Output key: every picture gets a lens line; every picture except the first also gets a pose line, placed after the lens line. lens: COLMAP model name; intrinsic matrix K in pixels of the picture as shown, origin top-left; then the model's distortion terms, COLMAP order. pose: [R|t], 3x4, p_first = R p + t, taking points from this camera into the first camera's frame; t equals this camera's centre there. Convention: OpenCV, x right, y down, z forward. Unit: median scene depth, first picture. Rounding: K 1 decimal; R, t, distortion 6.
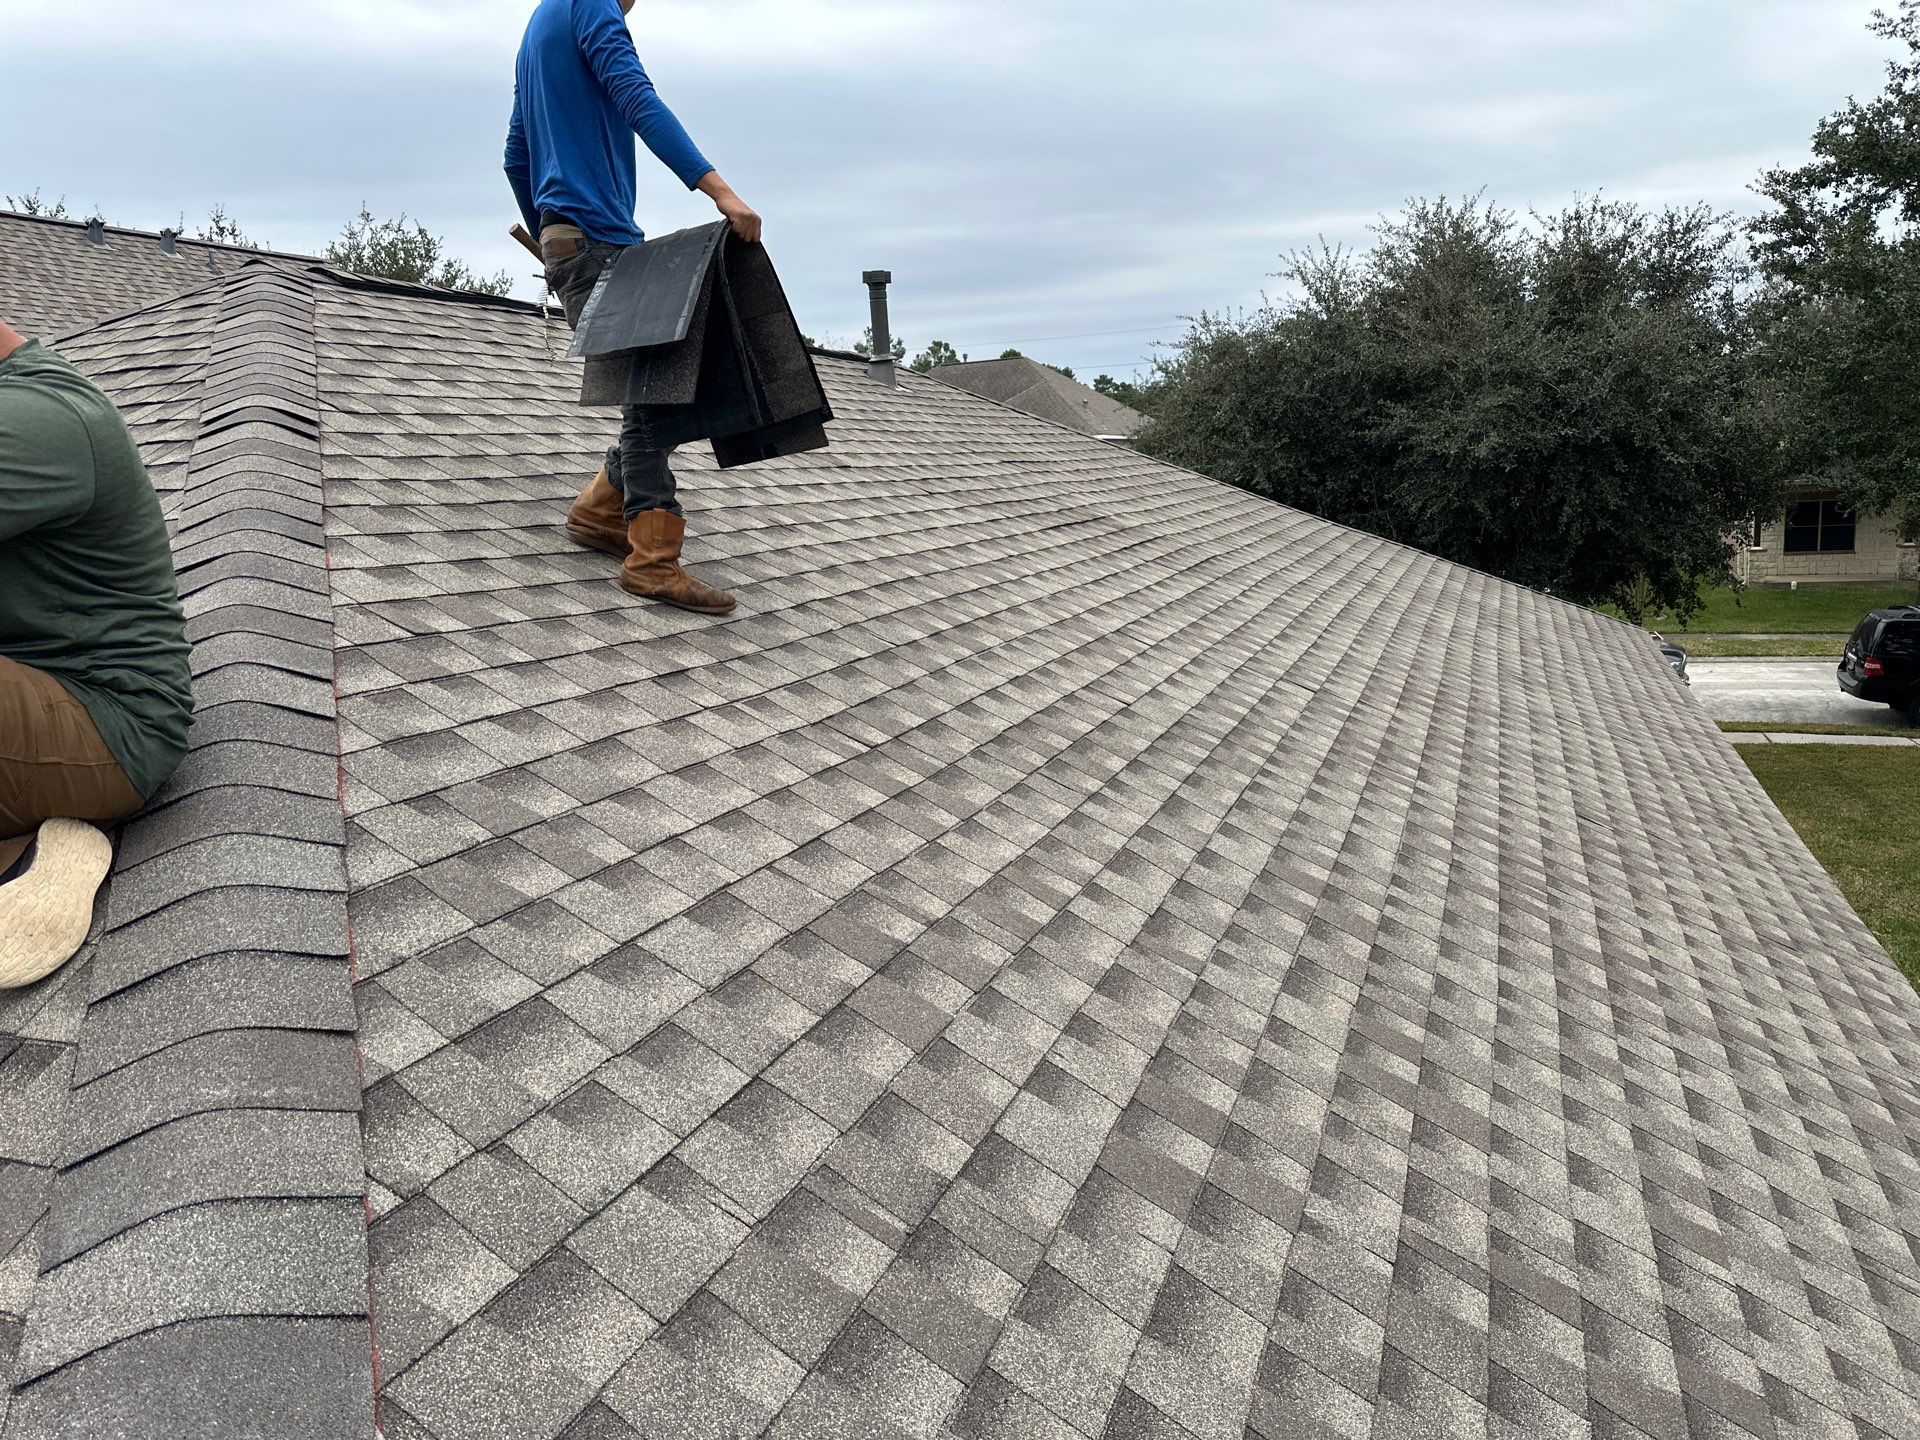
lens RADIAL K [[1347.5, 0, 956.7], [0, 1347.5, 685.6], [0, 0, 1]] dist [0.122024, -0.180788]
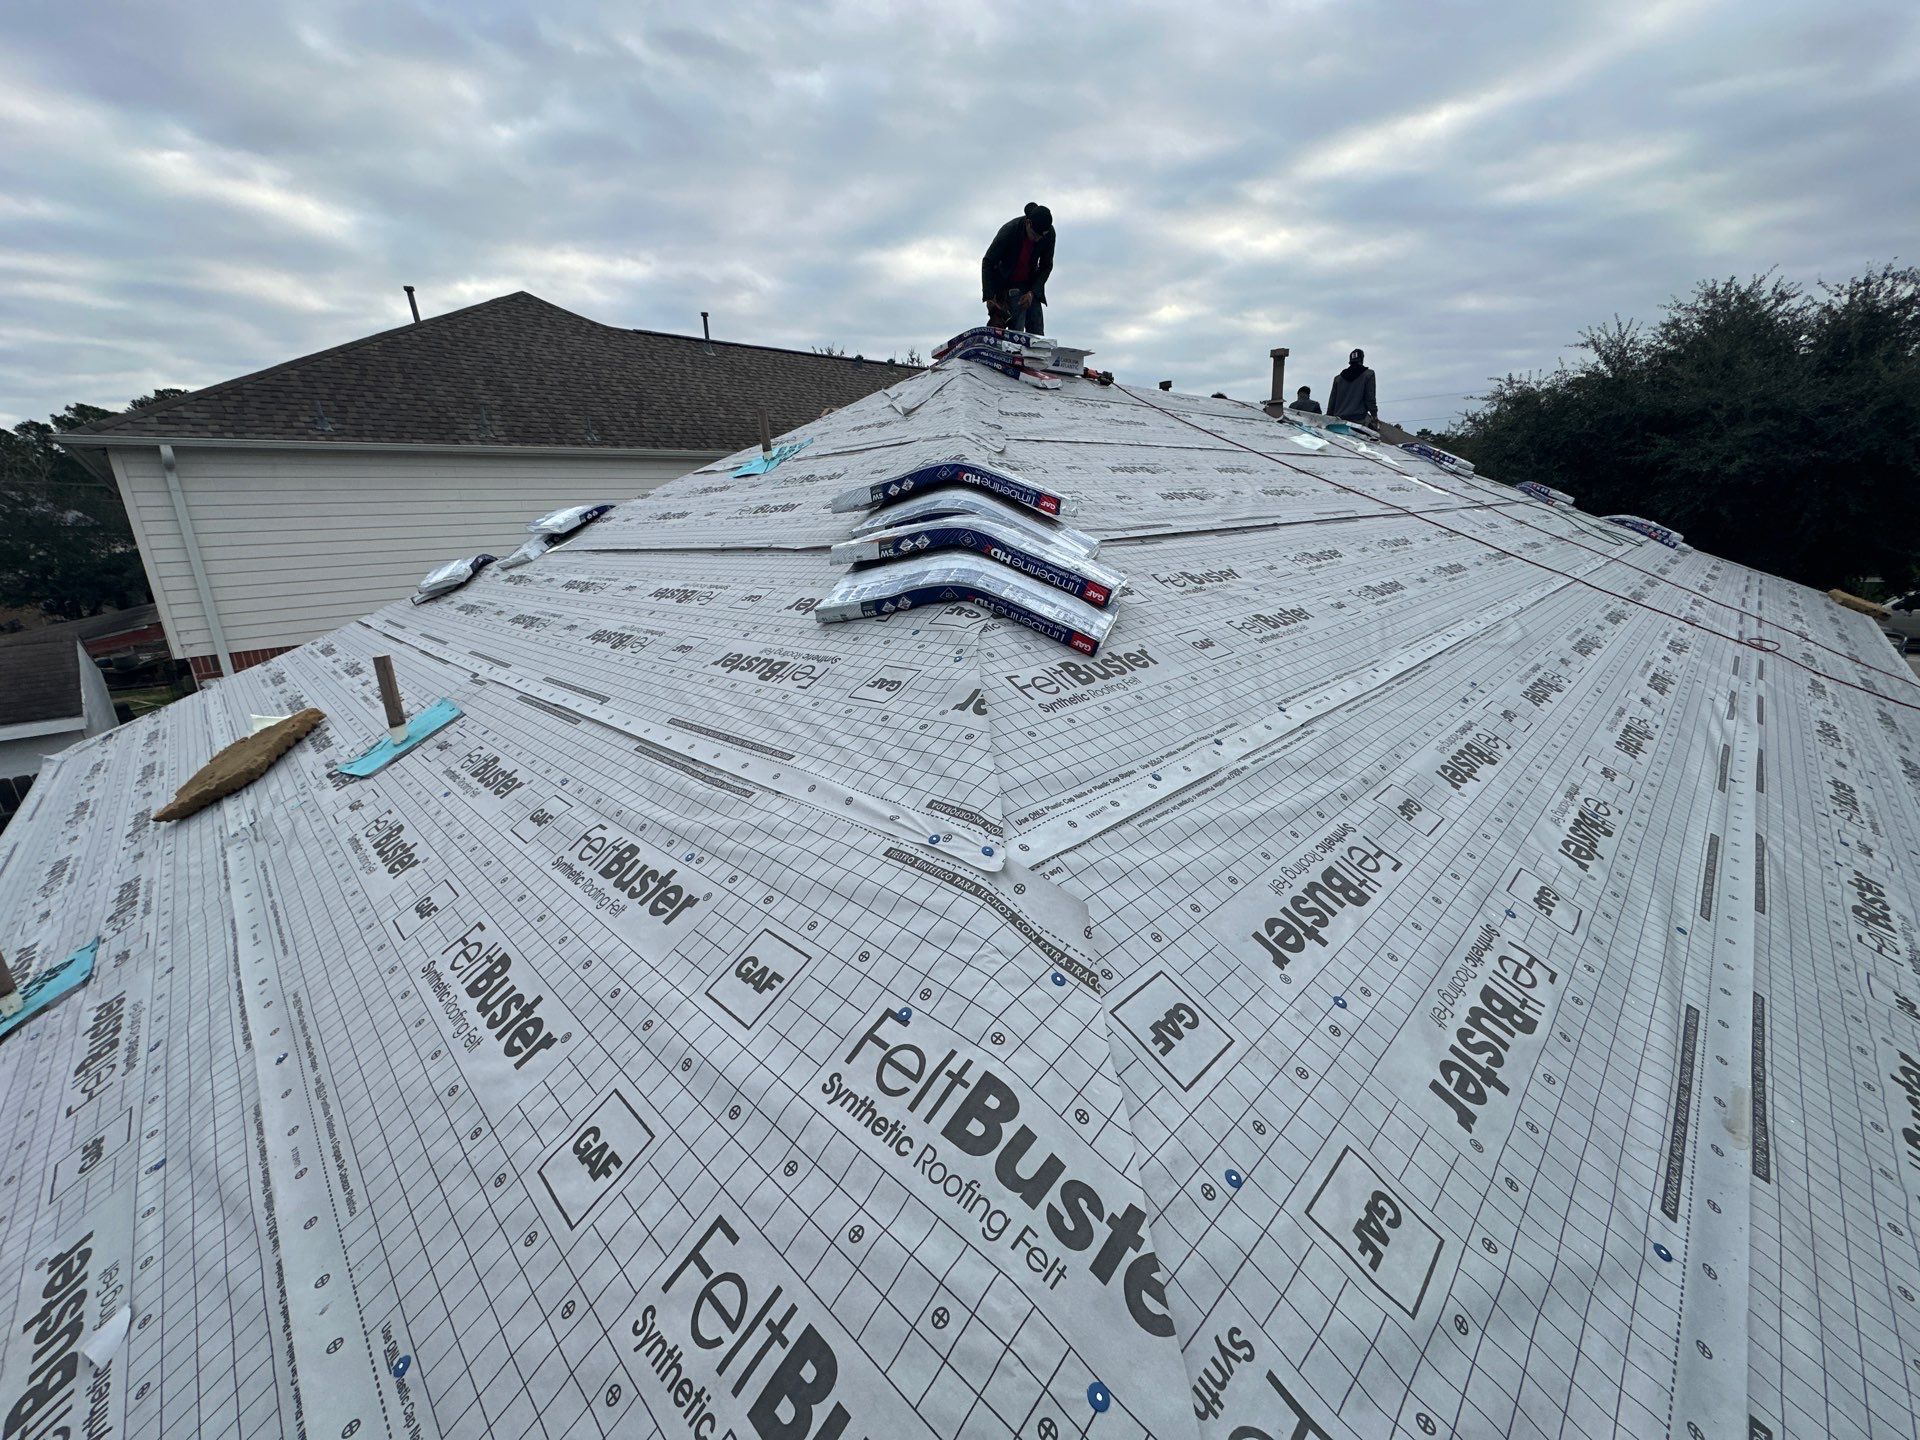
lens RADIAL K [[764.7, 0, 961.4], [0, 764.7, 720.5], [0, 0, 1]] dist [-0.002875, 0.000213]
pose [[0.916963, 0.117350, -0.381325, -0.016154], [-0.067011, 0.987487, 0.142753, 0.098883], [0.393305, -0.105347, 0.913353, -0.129630]]
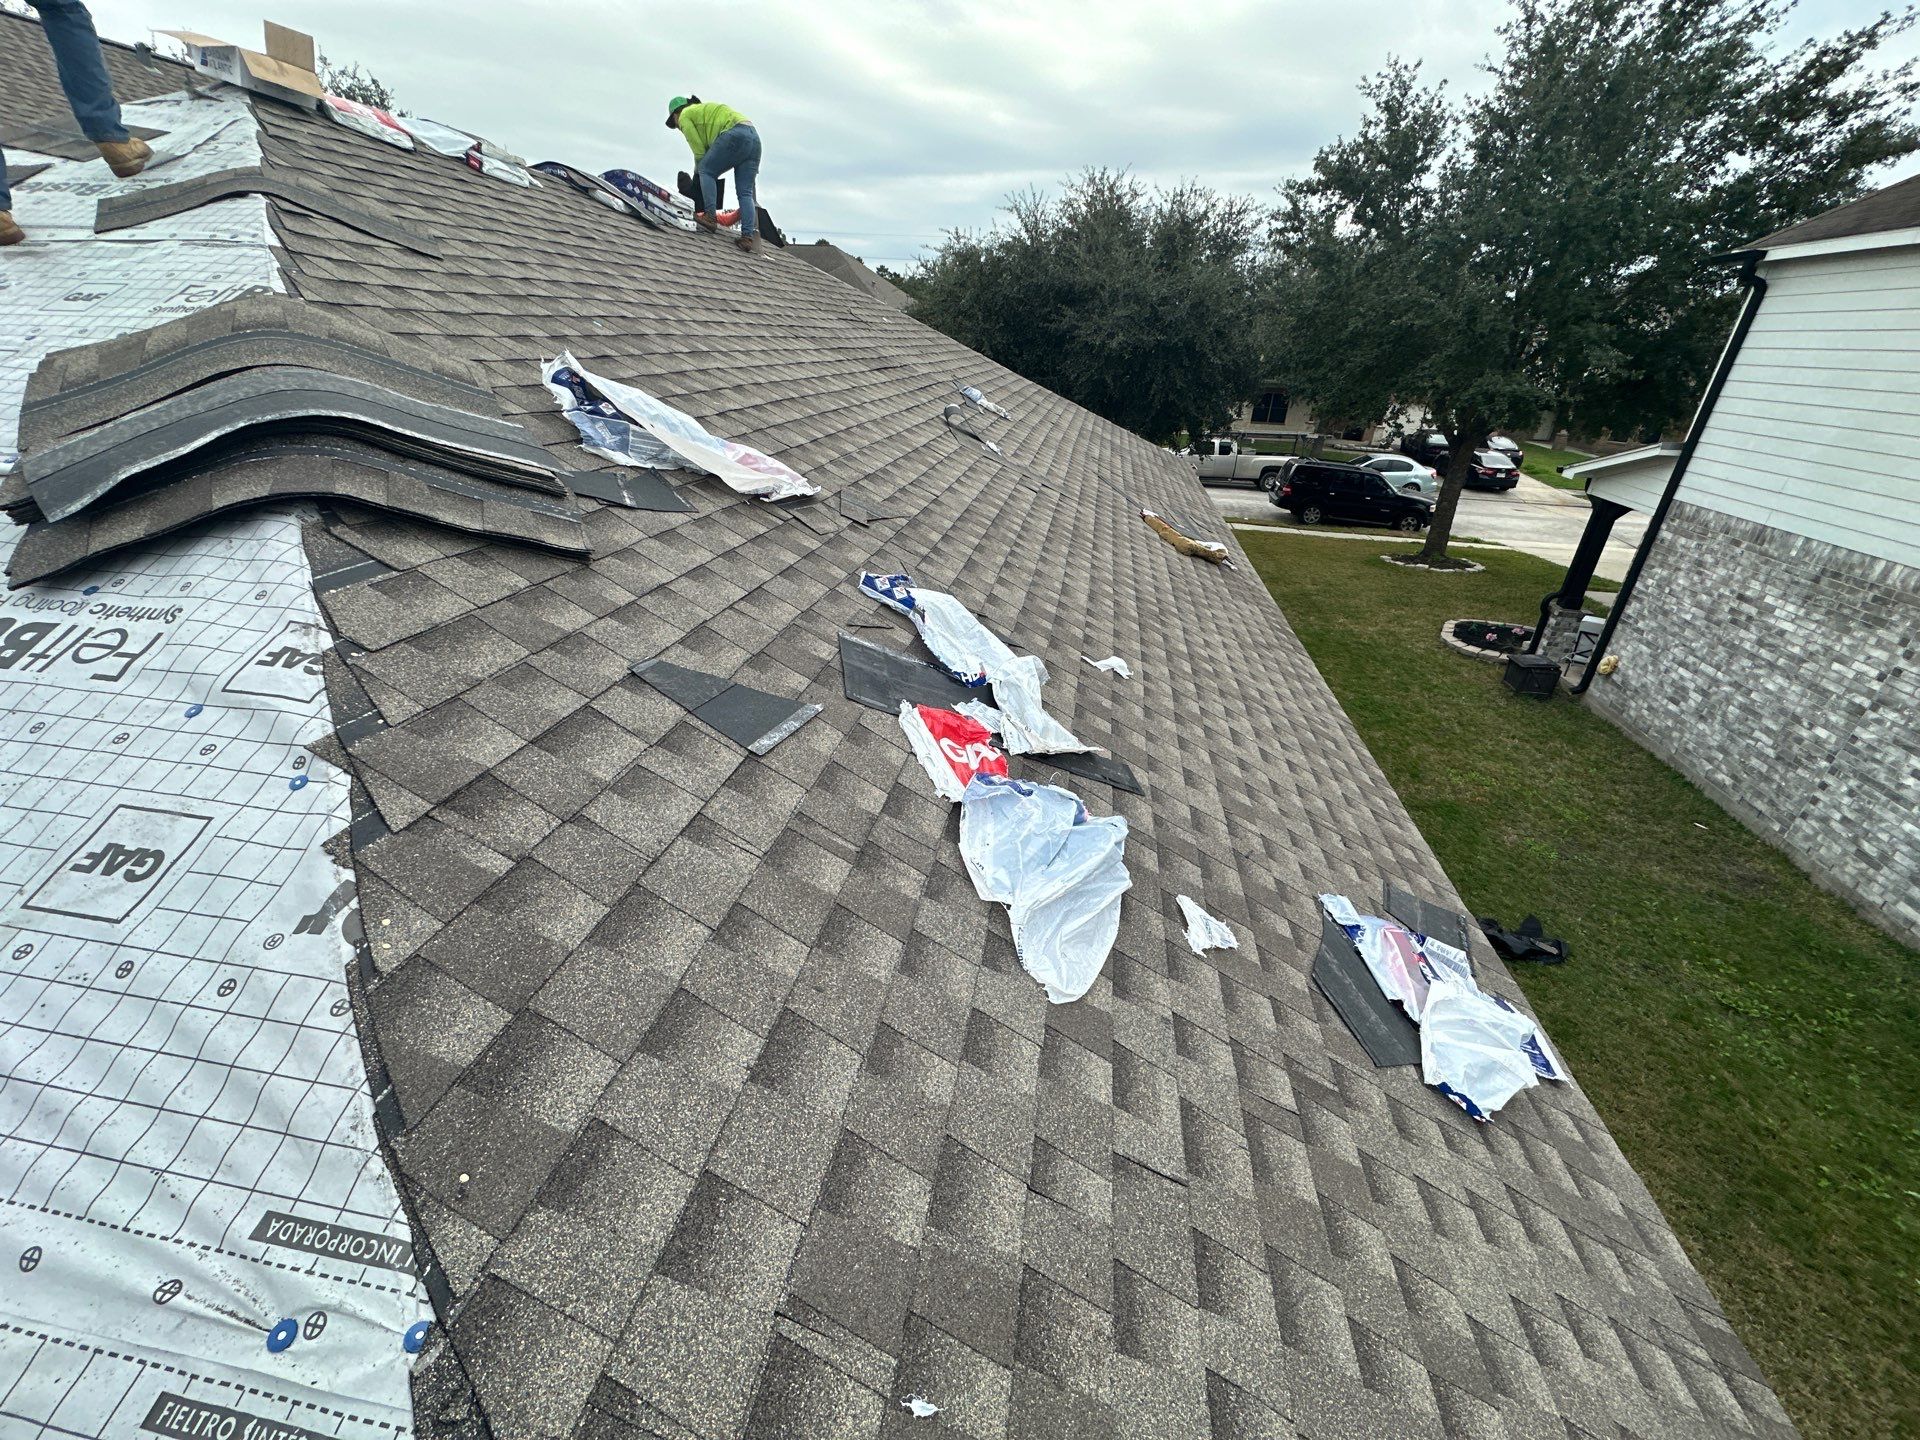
lens RADIAL K [[764.7, 0, 961.4], [0, 764.7, 720.5], [0, 0, 1]] dist [-0.002875, 0.000213]
pose [[0.975441, -0.008900, 0.220081, -0.061103], [-0.059184, 0.951848, 0.300804, -0.010701], [-0.212161, -0.306442, 0.927945, 0.107935]]
